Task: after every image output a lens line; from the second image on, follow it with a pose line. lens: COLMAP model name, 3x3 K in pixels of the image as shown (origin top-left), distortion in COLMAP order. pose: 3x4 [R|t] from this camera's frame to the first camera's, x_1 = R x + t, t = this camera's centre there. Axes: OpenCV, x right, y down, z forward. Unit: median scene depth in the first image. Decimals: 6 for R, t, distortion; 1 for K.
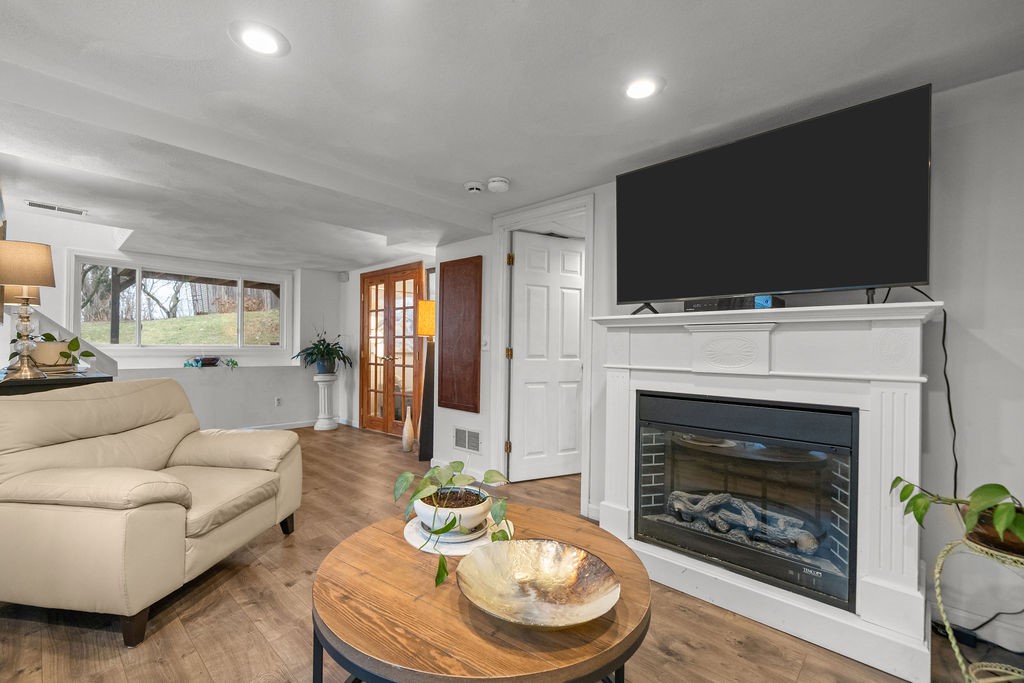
lens RADIAL K [[446.0, 0, 503.7], [0, 446.0, 342.2], [0, 0, 1]] dist [0.017612, 0.000214]
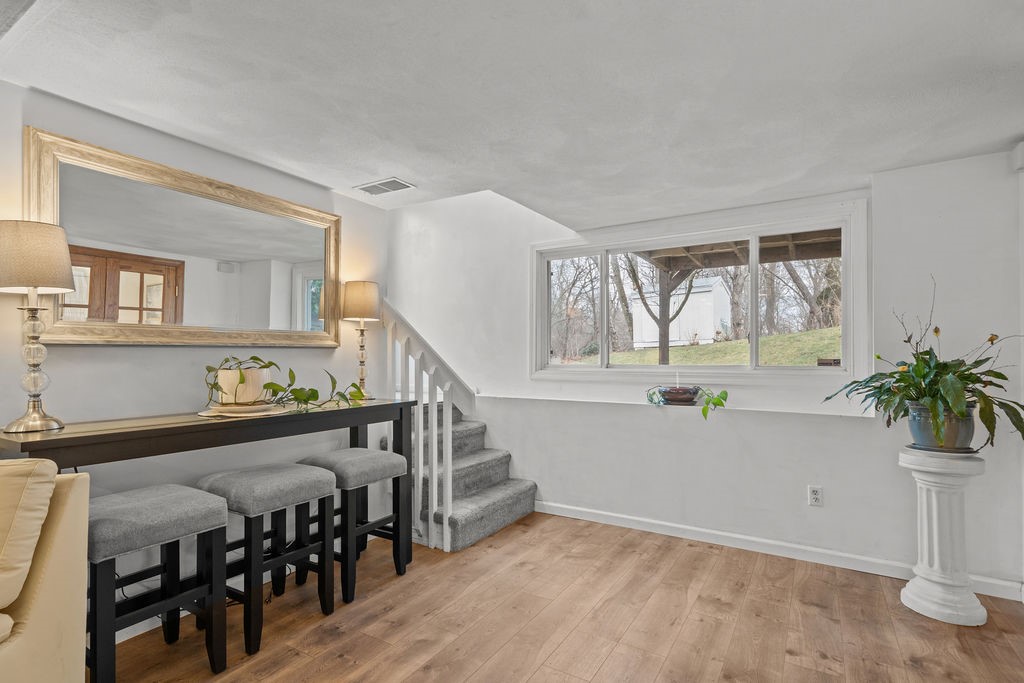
lens RADIAL K [[503.0, 0, 510.2], [0, 503.0, 345.9], [0, 0, 1]] dist [0.001337, 0.000162]
pose [[0.192246, -0.025895, -0.981005, -0.089621], [0.014337, 0.999619, -0.023577, -0.006556], [0.981242, -0.009532, 0.192545, 0.706859]]
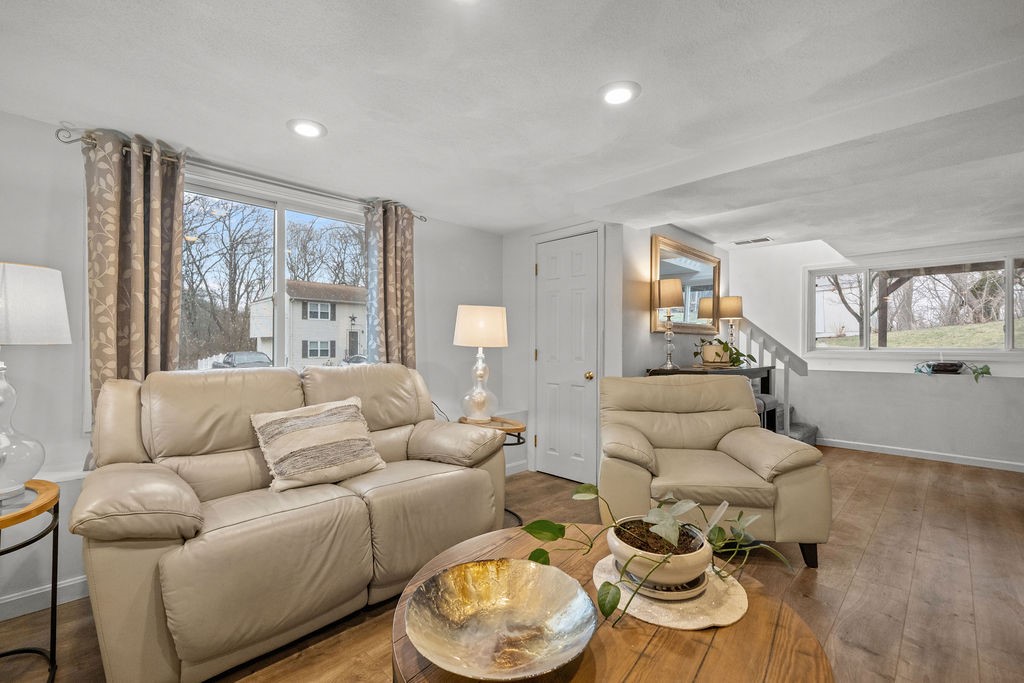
lens RADIAL K [[446.0, 0, 503.7], [0, 446.0, 342.2], [0, 0, 1]] dist [0.017612, 0.000214]
pose [[-0.028637, -0.016781, -0.999449, 0.205323], [0.006091, 0.999838, -0.016962, 0.005684], [0.999571, -0.006573, -0.028530, 0.225186]]
